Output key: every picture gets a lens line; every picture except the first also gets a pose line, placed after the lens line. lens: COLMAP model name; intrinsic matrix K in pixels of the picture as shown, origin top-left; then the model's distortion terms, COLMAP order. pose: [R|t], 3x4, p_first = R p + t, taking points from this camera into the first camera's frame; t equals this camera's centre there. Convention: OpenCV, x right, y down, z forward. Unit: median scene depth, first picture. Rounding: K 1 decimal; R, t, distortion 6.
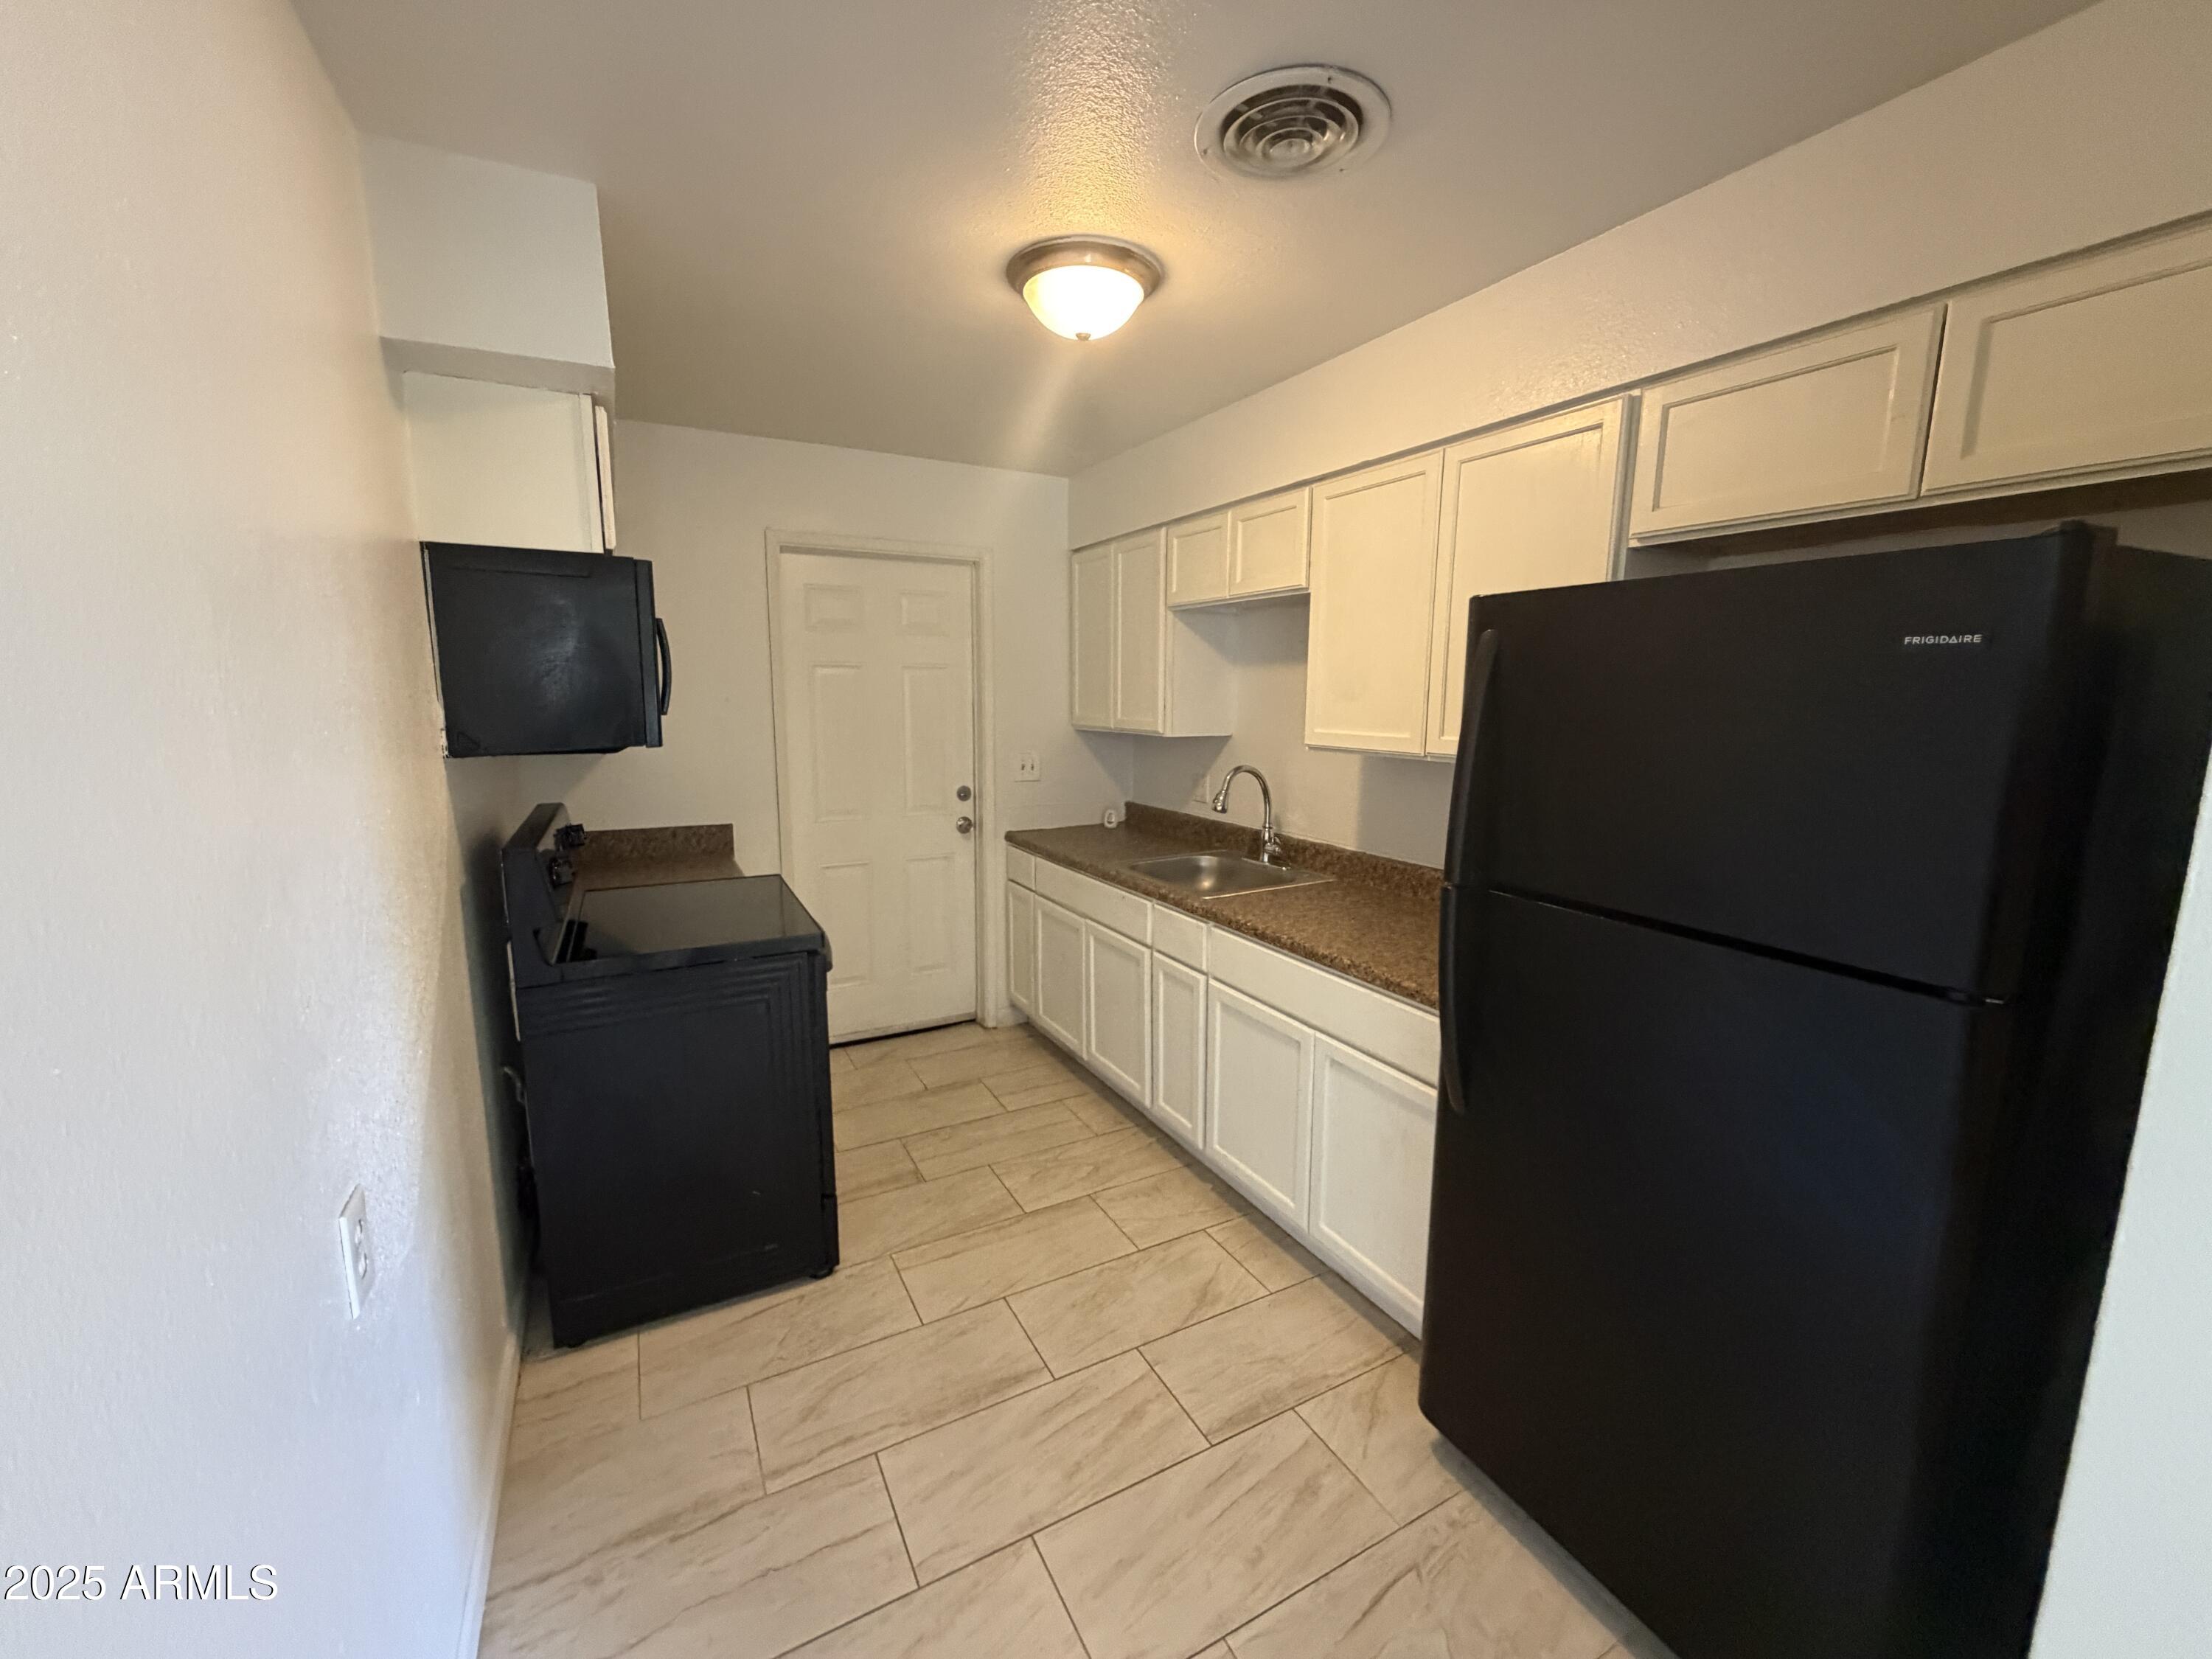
lens RADIAL K [[881.0, 0, 1108.7], [0, 881.0, 831.5], [0, 0, 1]] dist [0.002514, -0.000044]
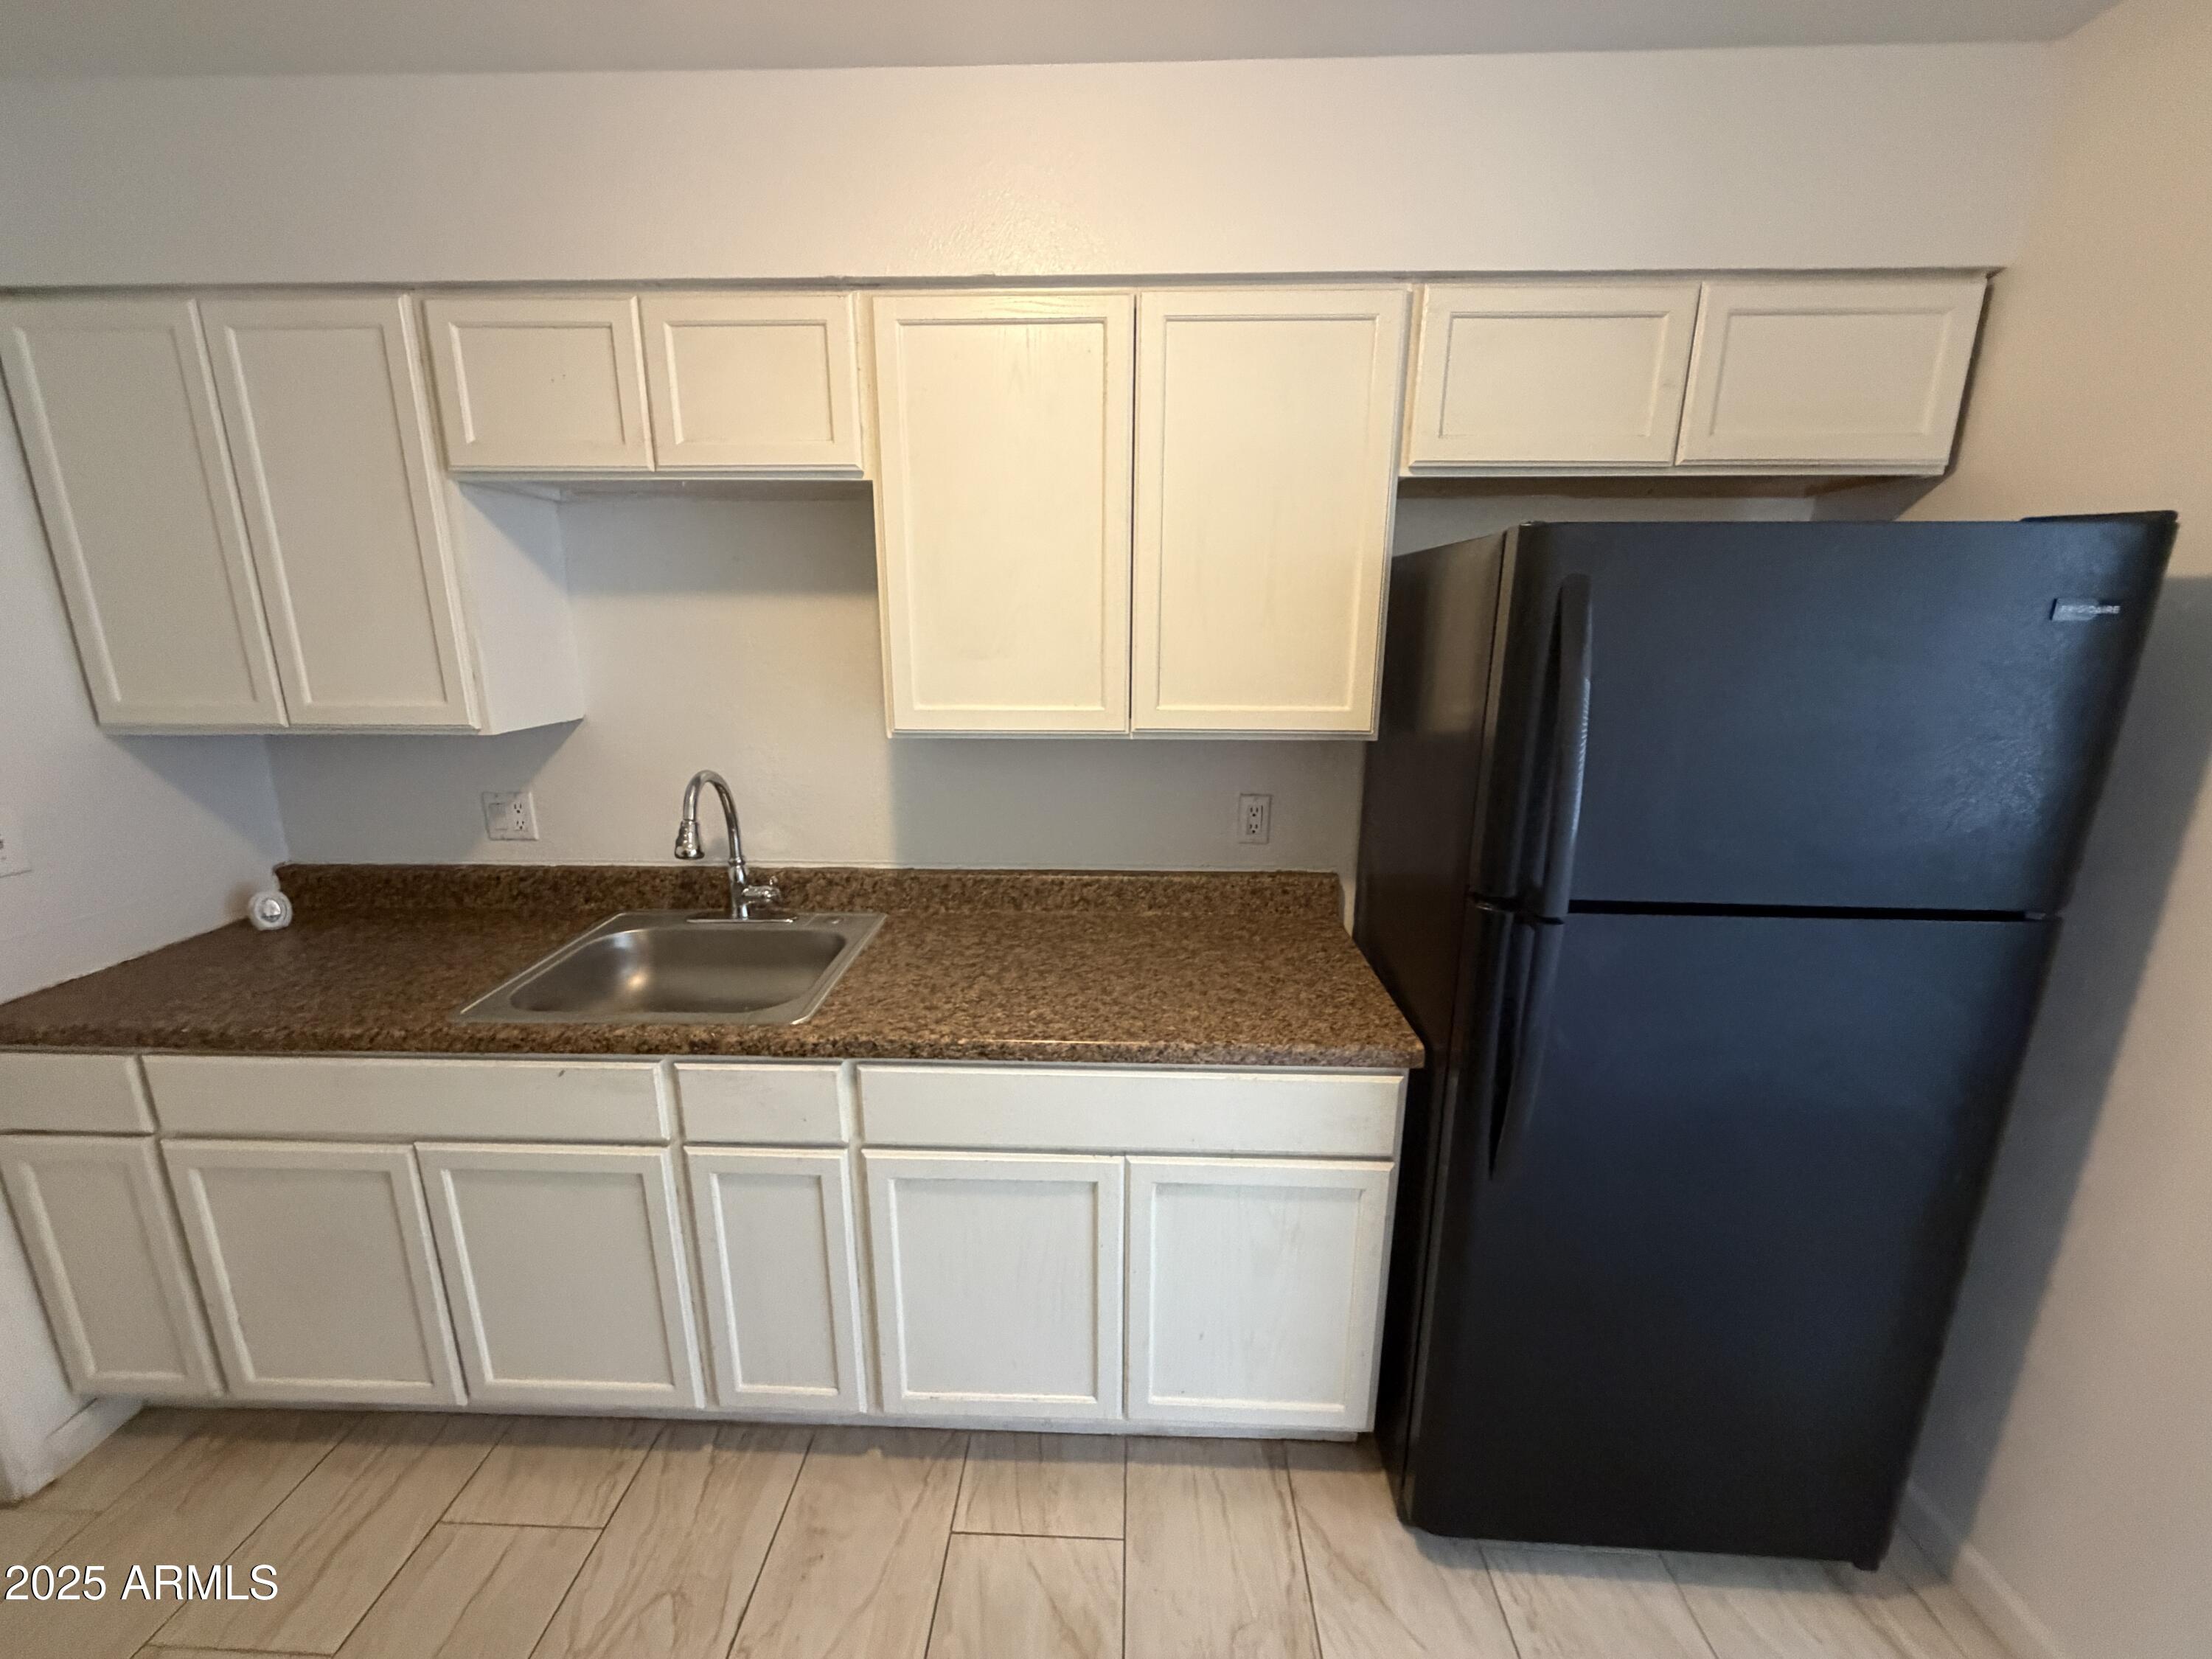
lens RADIAL K [[881.0, 0, 1111.2], [0, 881.0, 829.9], [0, 0, 1]] dist [0.002514, -0.000044]
pose [[0.511736, -0.205818, 0.834126, -0.219530], [0.137930, 0.977969, 0.156691, -0.097897], [-0.847999, 0.034867, 0.528850, 0.494586]]
